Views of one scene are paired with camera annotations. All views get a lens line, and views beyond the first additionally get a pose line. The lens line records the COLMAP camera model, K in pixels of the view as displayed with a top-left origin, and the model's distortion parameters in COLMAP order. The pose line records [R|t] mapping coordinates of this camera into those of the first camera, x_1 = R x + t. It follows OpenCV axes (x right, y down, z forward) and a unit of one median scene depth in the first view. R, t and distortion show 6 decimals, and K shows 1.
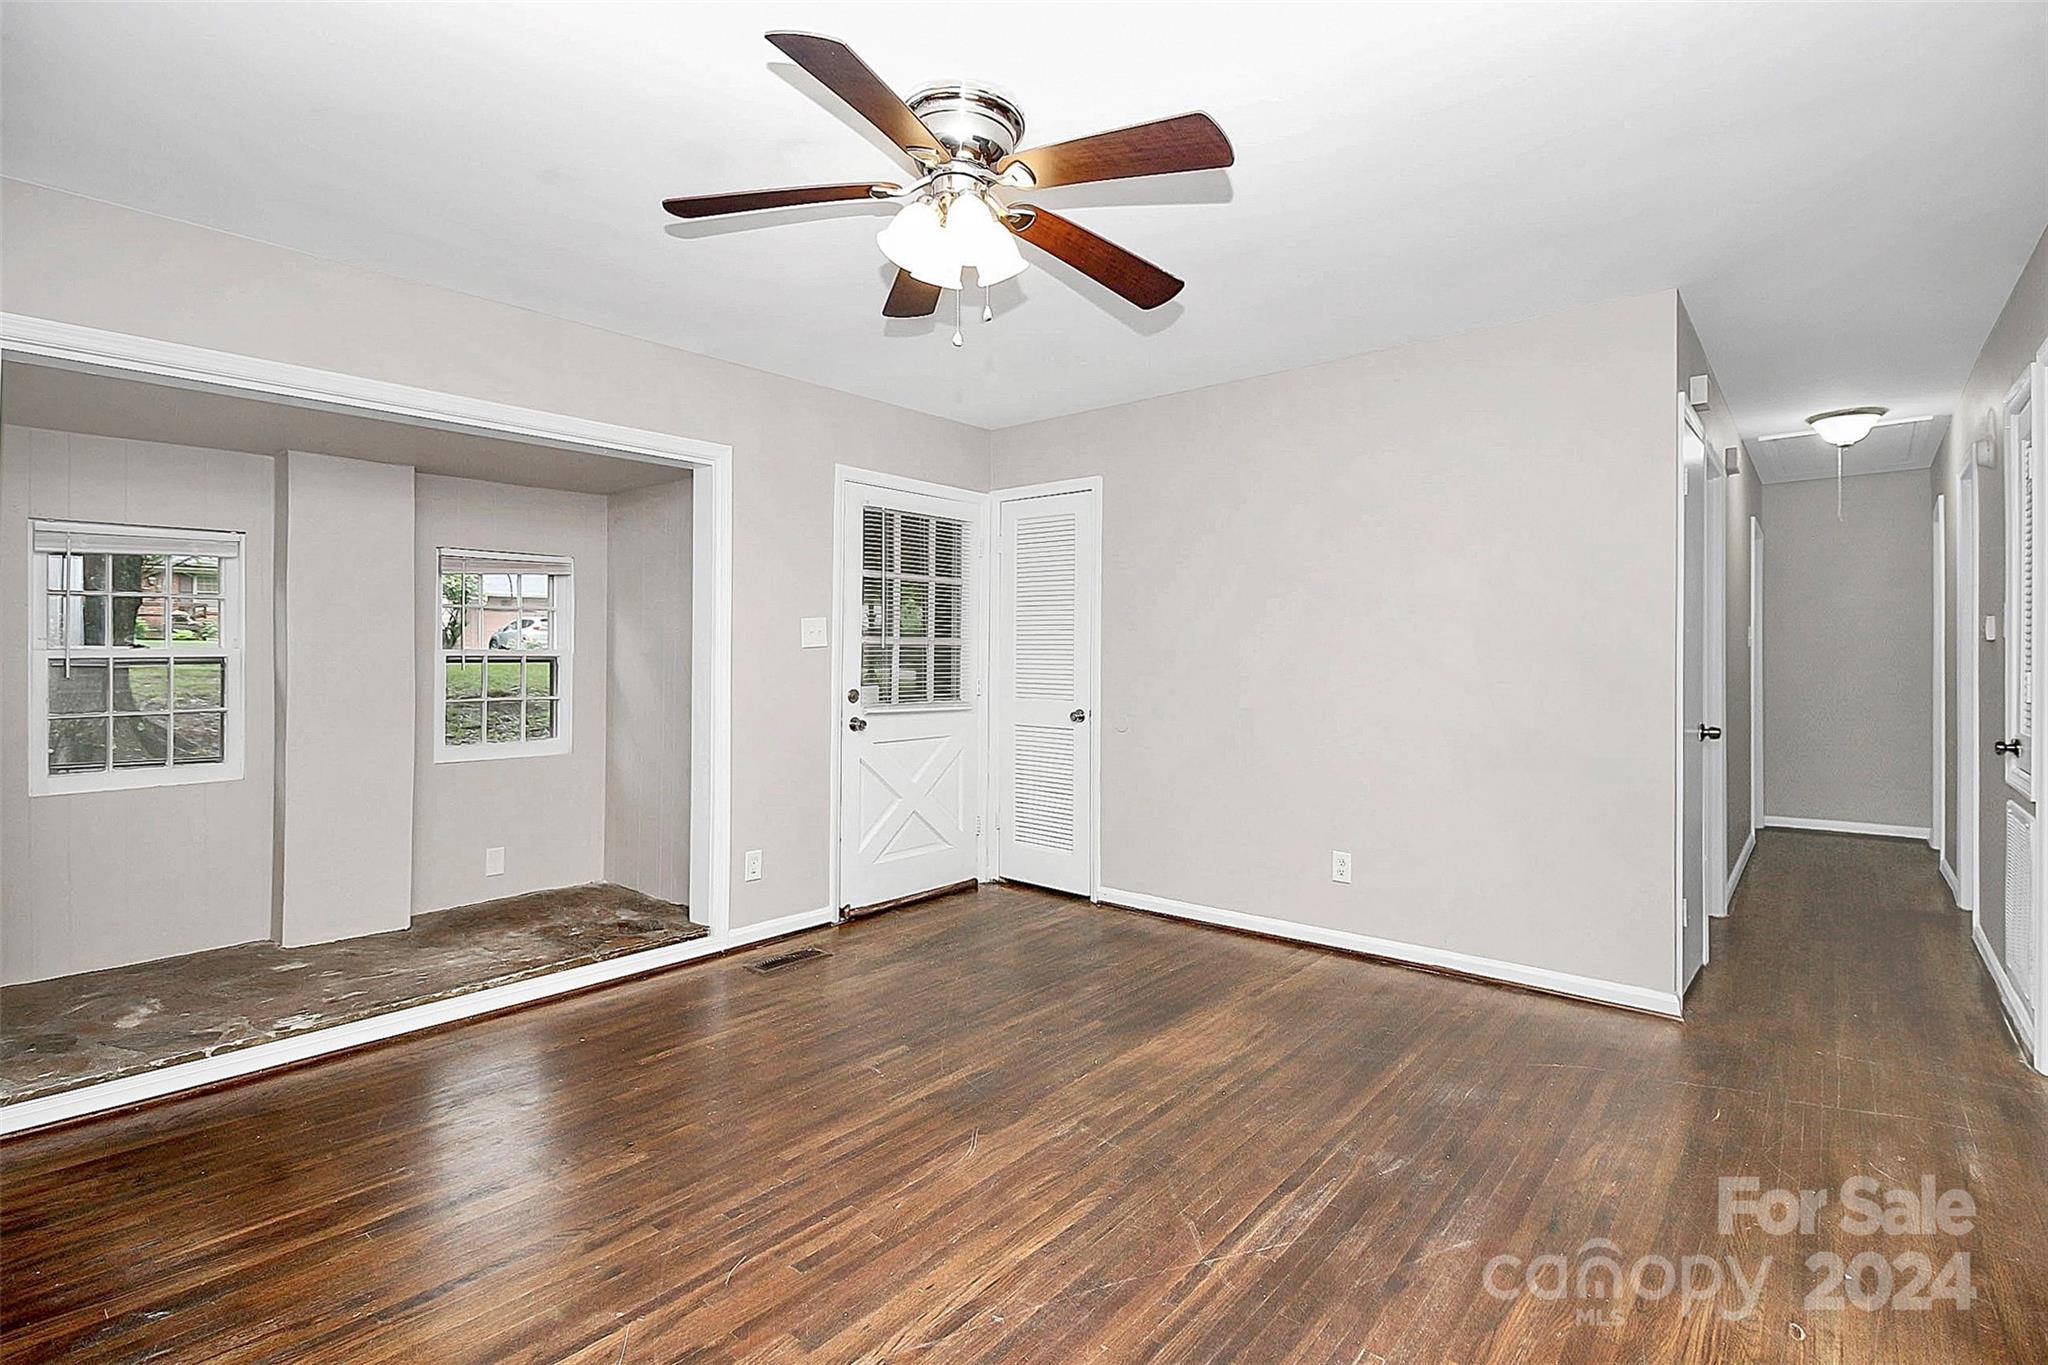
lens RADIAL K [[985.0, 0, 1017.2], [0, 985.0, 658.1], [0, 0, 1]] dist [0.003390, -0.006622]
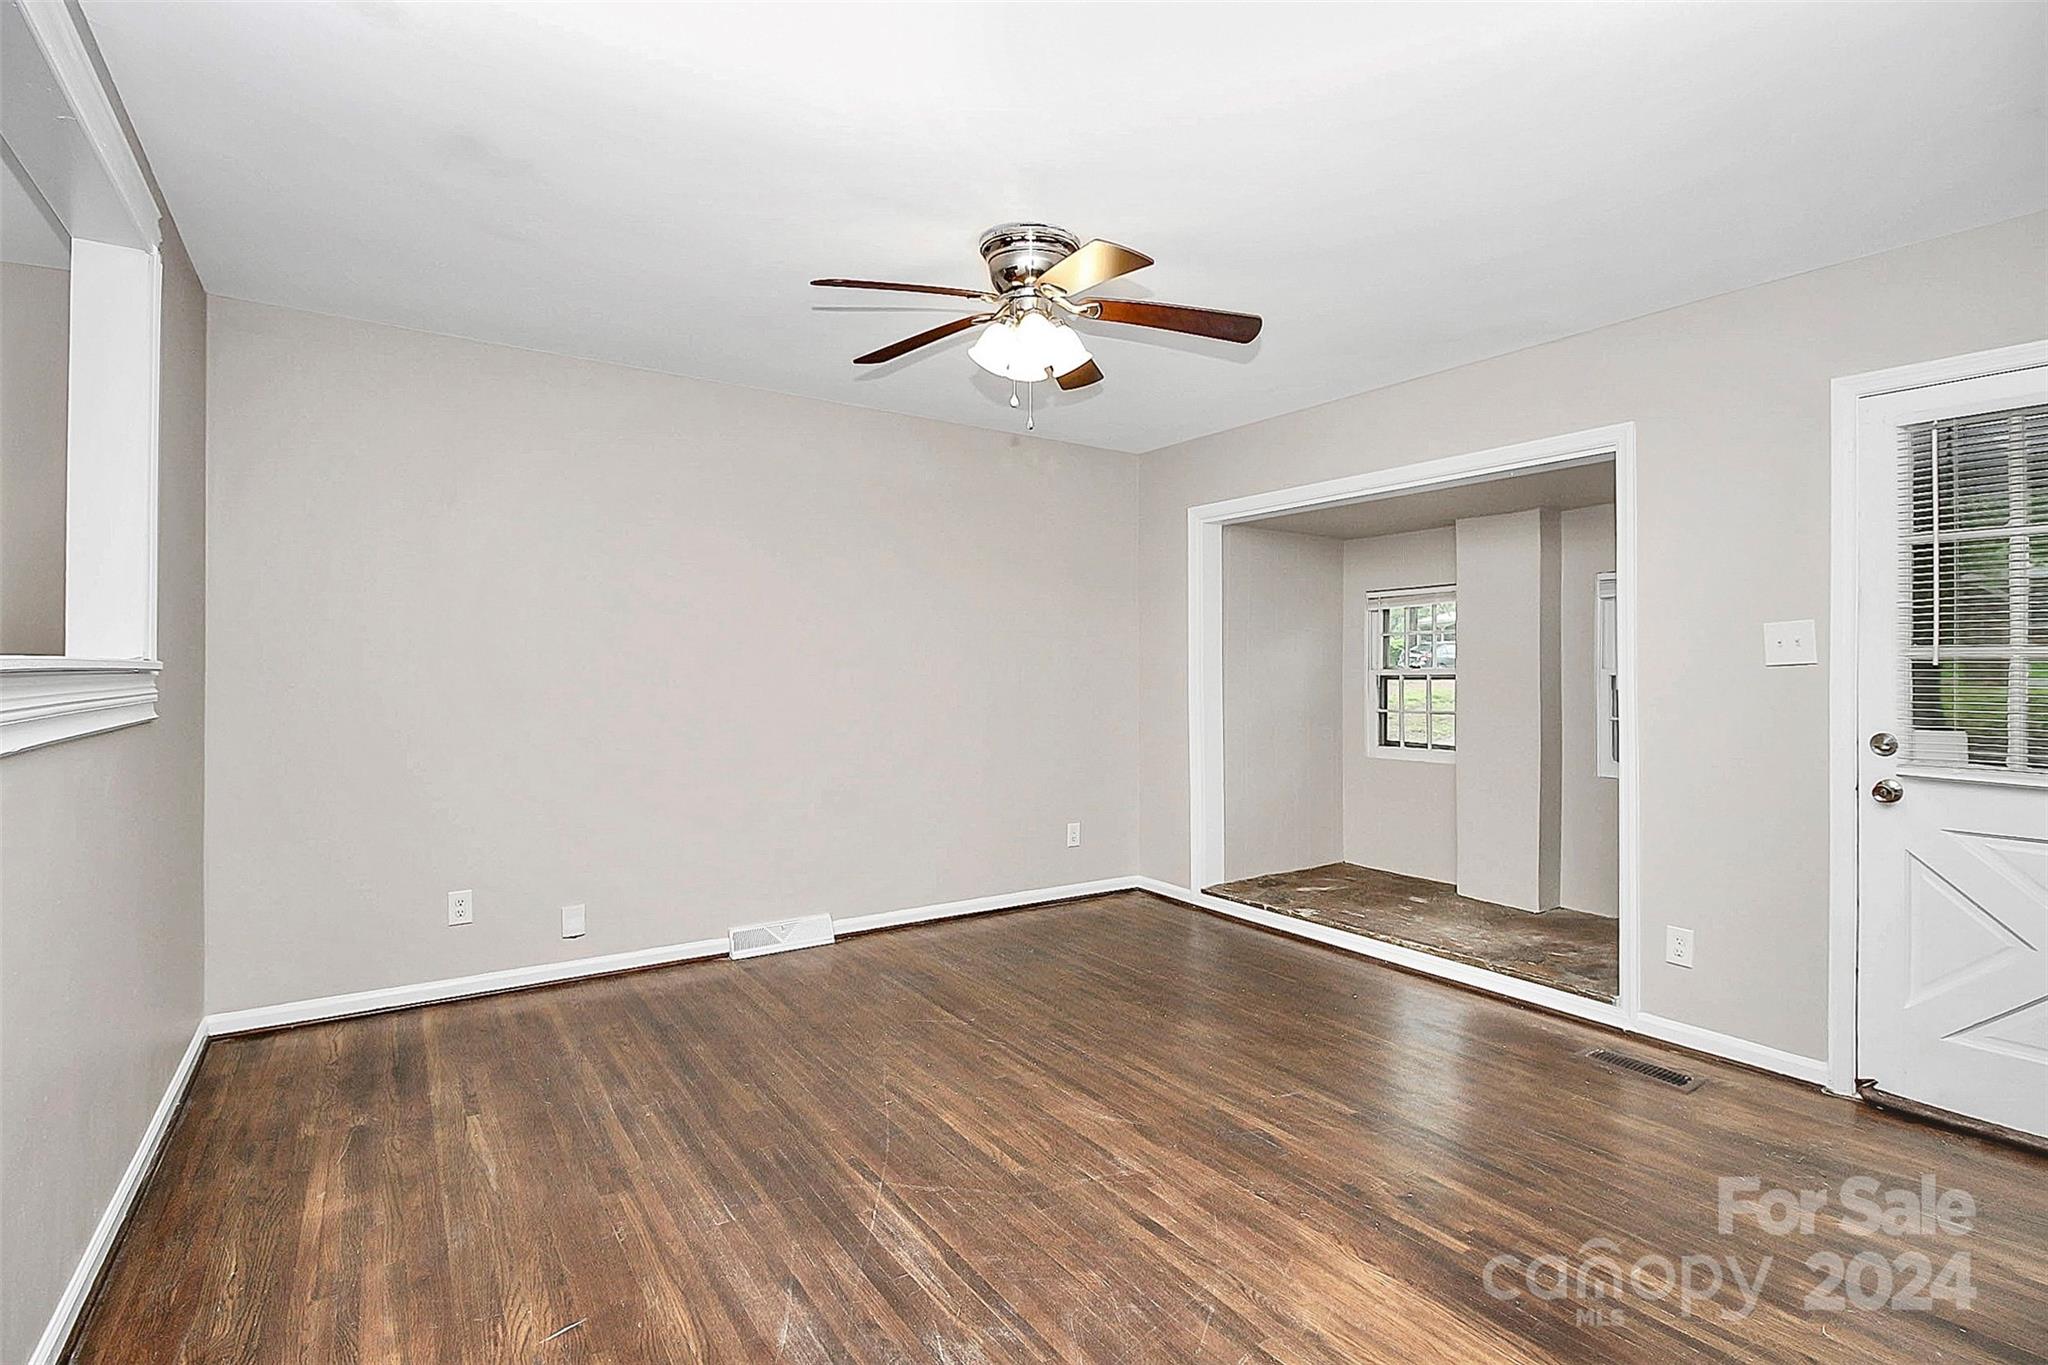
lens RADIAL K [[939.8, 0, 1017.2], [0, 939.8, 693.7], [0, 0, 1]] dist [0.012119, -0.000181]
pose [[-0.265054, 0.017920, -0.964067, 0.846739], [-0.005049, 0.999788, 0.019972, -0.002337], [0.964220, 0.010161, -0.264908, 0.995962]]
